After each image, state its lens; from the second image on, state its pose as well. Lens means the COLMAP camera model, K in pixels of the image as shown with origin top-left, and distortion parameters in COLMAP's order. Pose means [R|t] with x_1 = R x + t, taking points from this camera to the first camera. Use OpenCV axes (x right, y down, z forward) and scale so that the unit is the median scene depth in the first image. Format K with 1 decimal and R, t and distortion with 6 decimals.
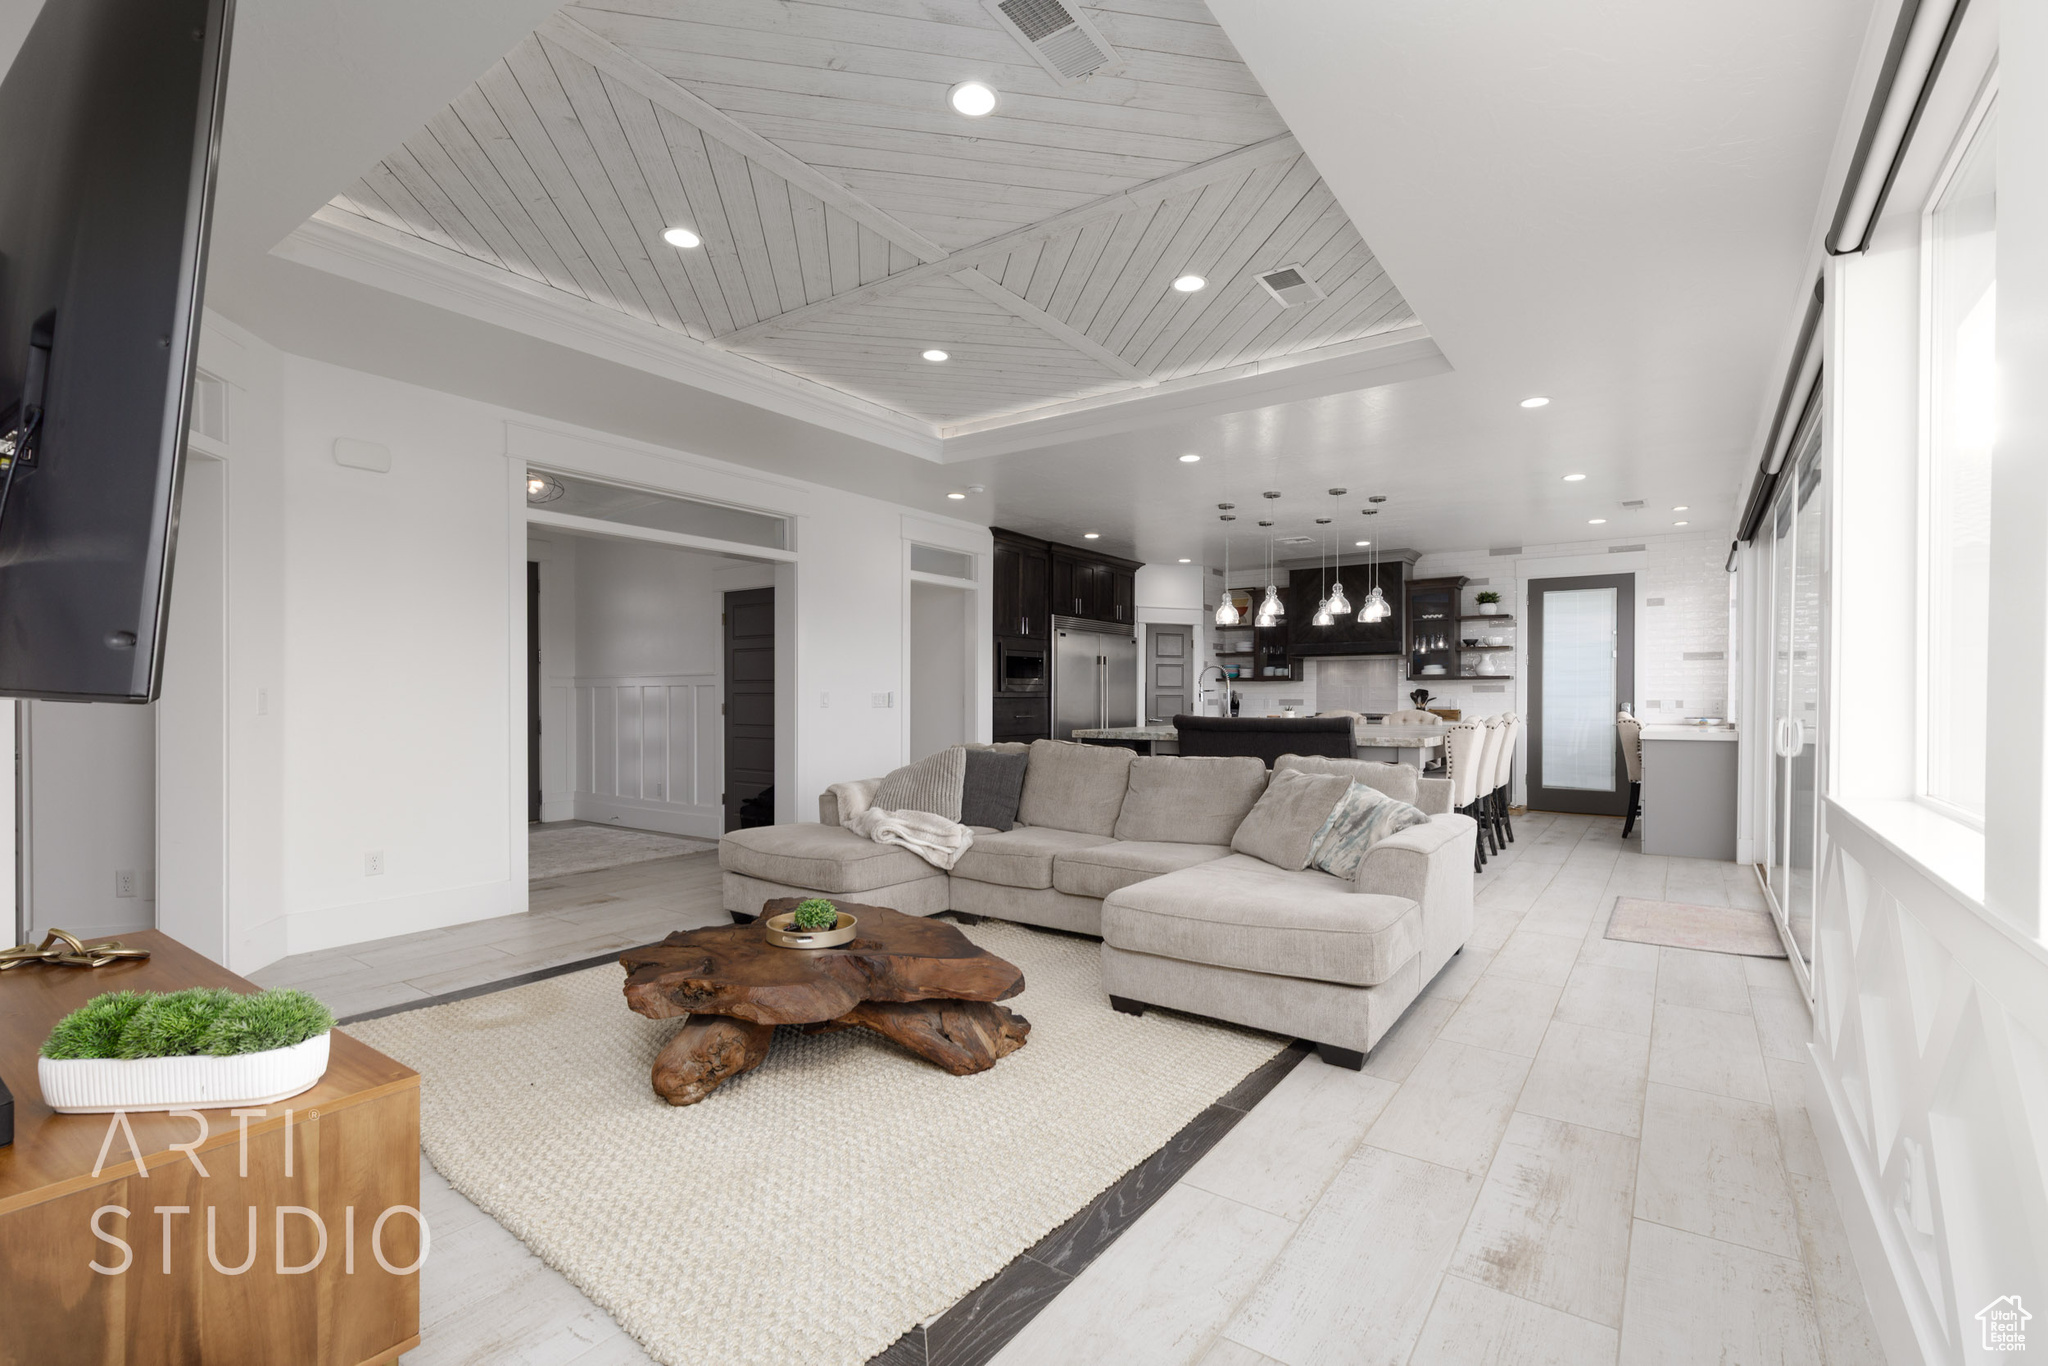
lens RADIAL K [[921.9, 0, 1032.4], [0, 921.9, 700.9], [0, 0, 1]] dist [0.012965, -0.000186]
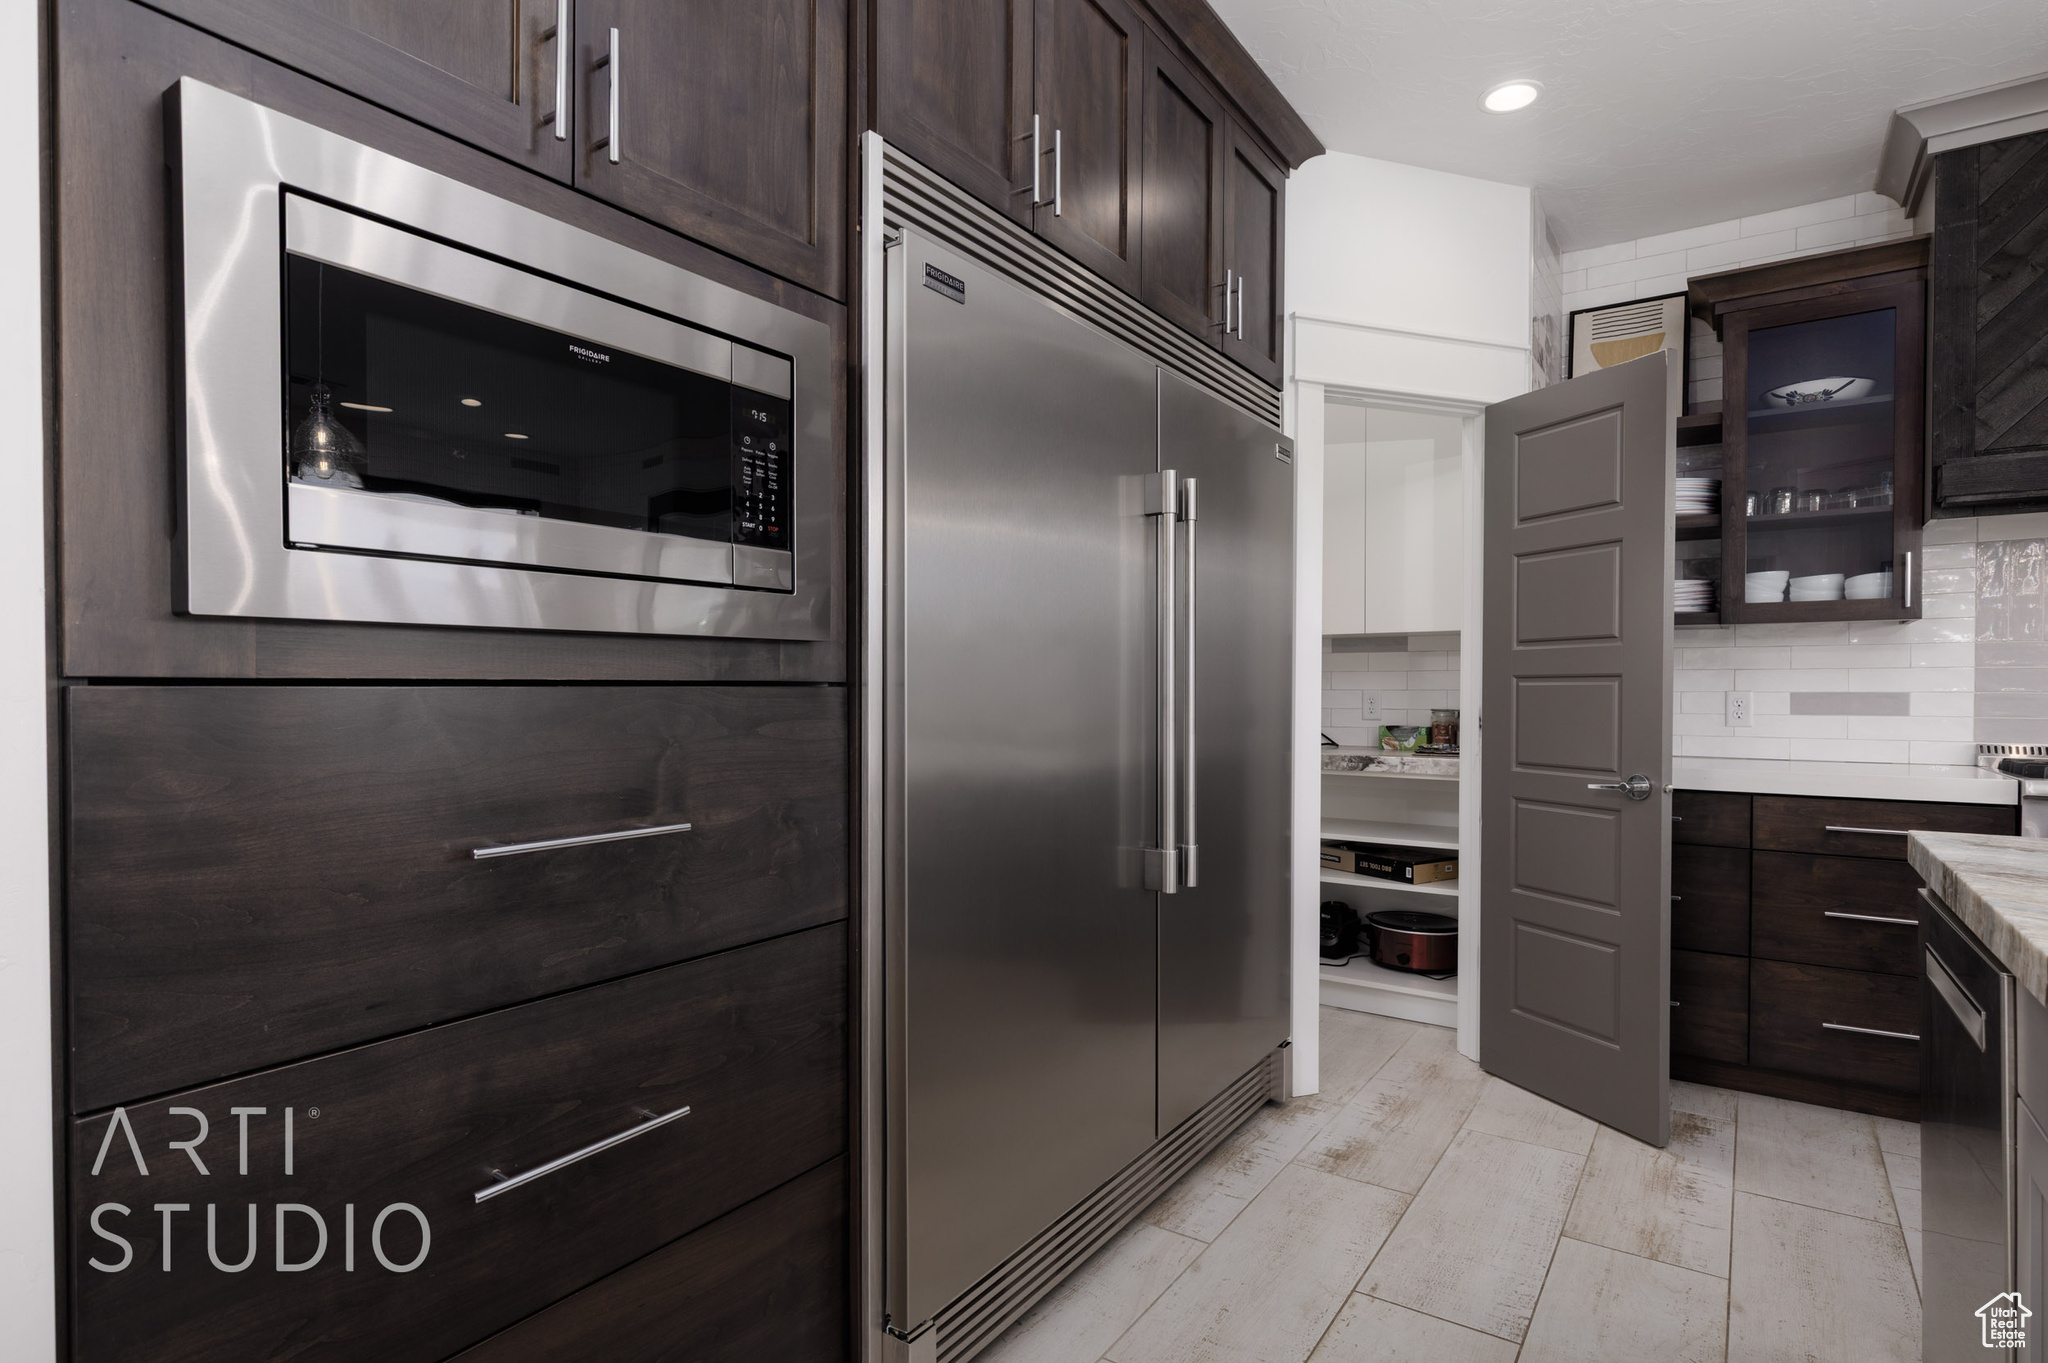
lens RADIAL K [[1045.9, 0, 1027.6], [0, 1045.9, 703.0], [0, 0, 1]] dist [-0.003167, -0.001668]
pose [[0.999986, 0.002821, 0.004573, 0.042948], [-0.002868, 0.999943, 0.010272, -0.000923], [-0.004544, -0.010285, 0.999937, 0.760283]]
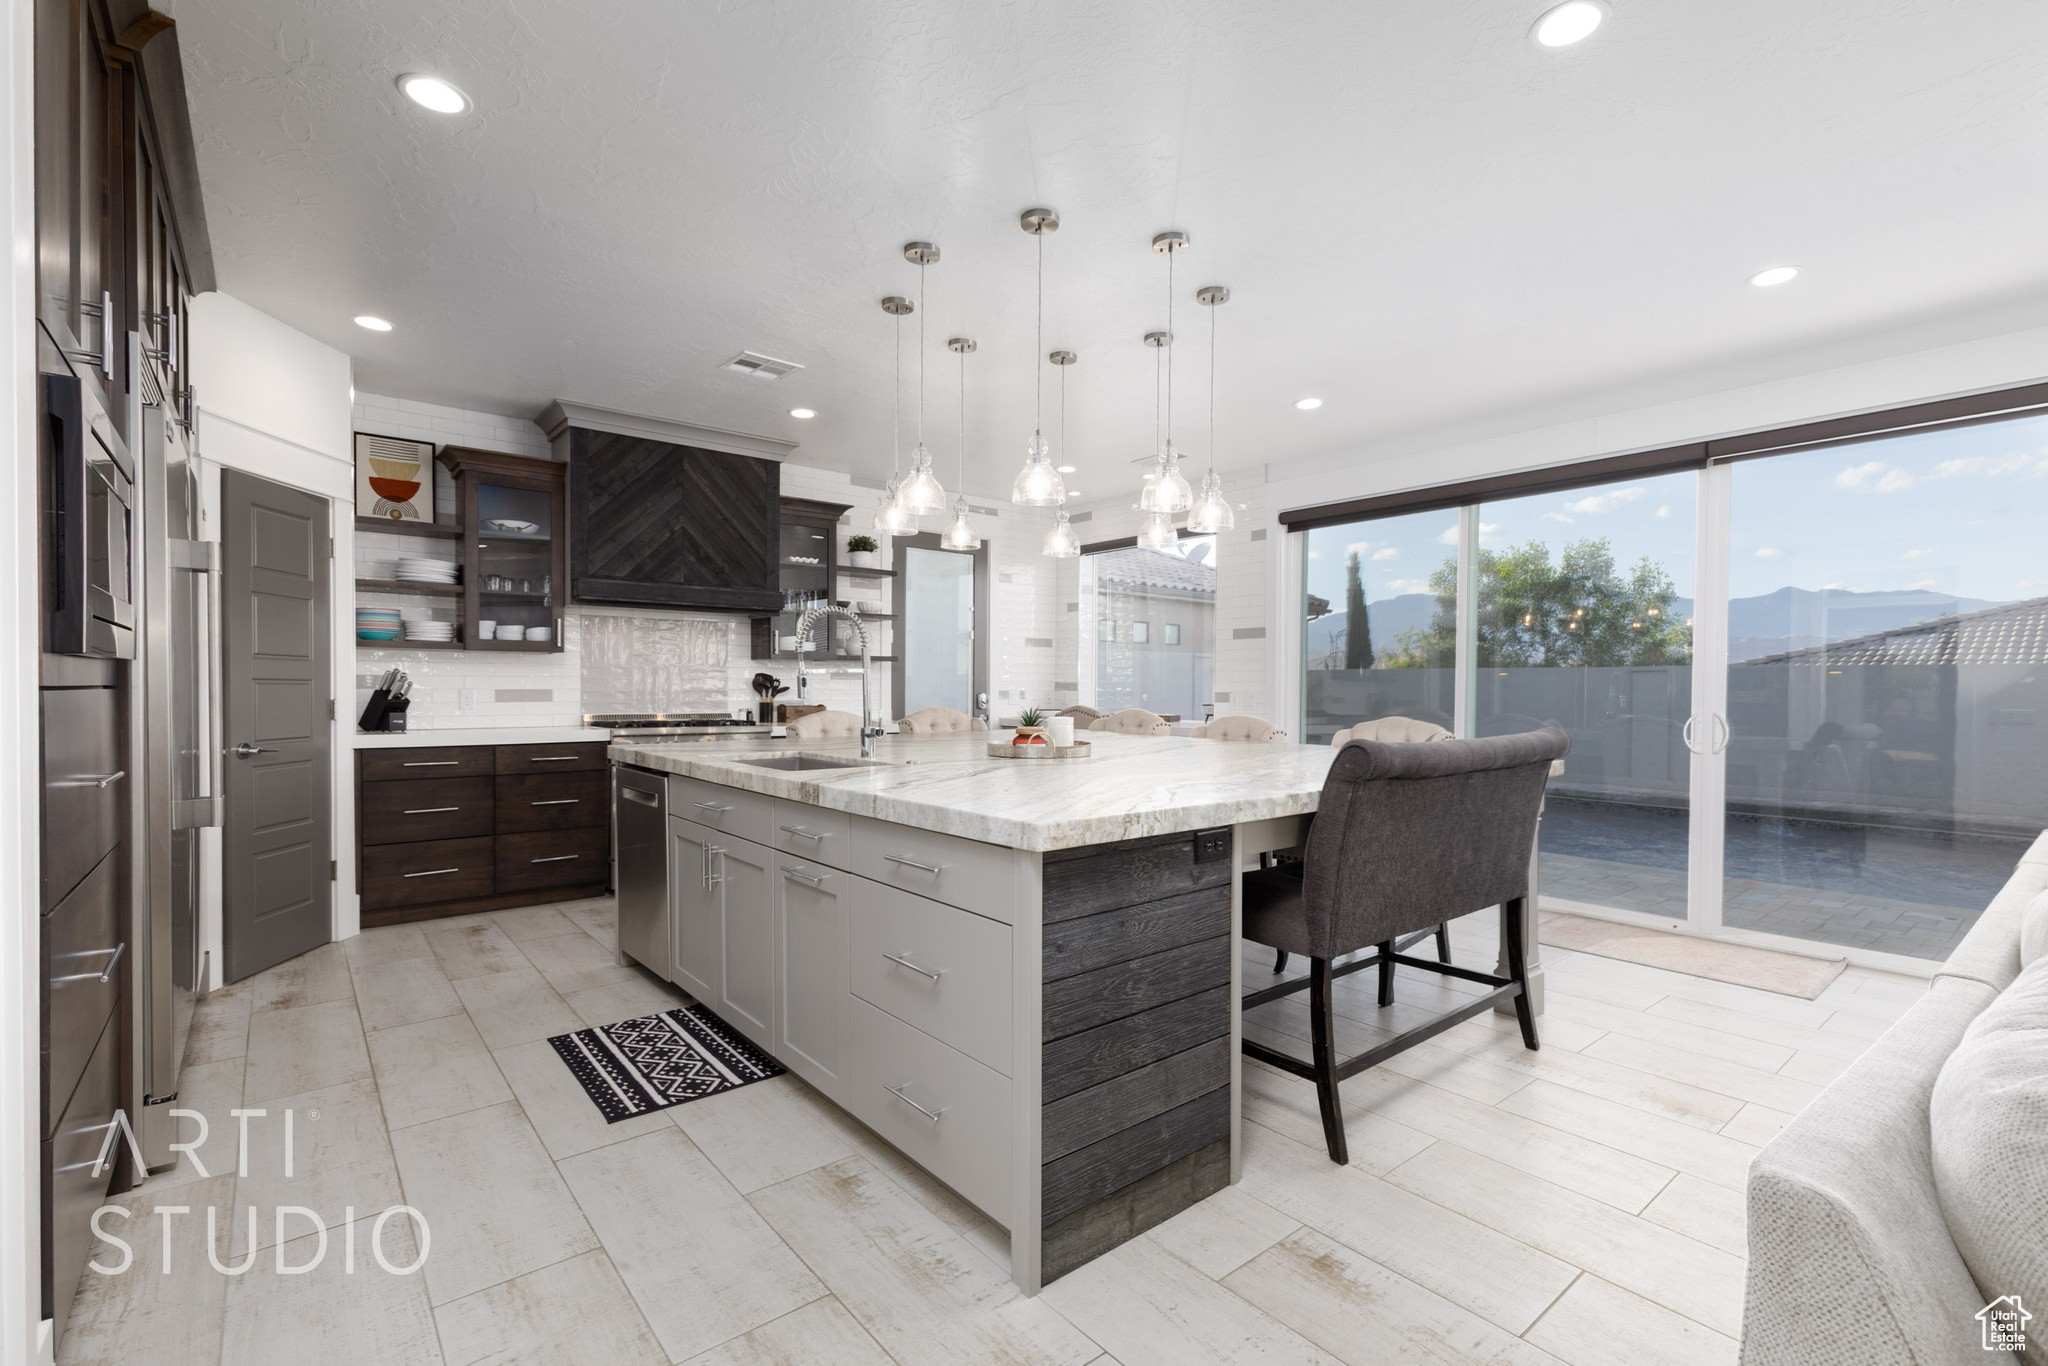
lens RADIAL K [[921.9, 0, 1019.6], [0, 921.9, 692.3], [0, 0, 1]] dist [0.012965, -0.000186]
pose [[0.283384, -0.001310, 0.959006, -0.133777], [0.001504, 0.999998, 0.000922, -0.000083], [-0.959005, 0.001181, 0.283385, 0.657880]]
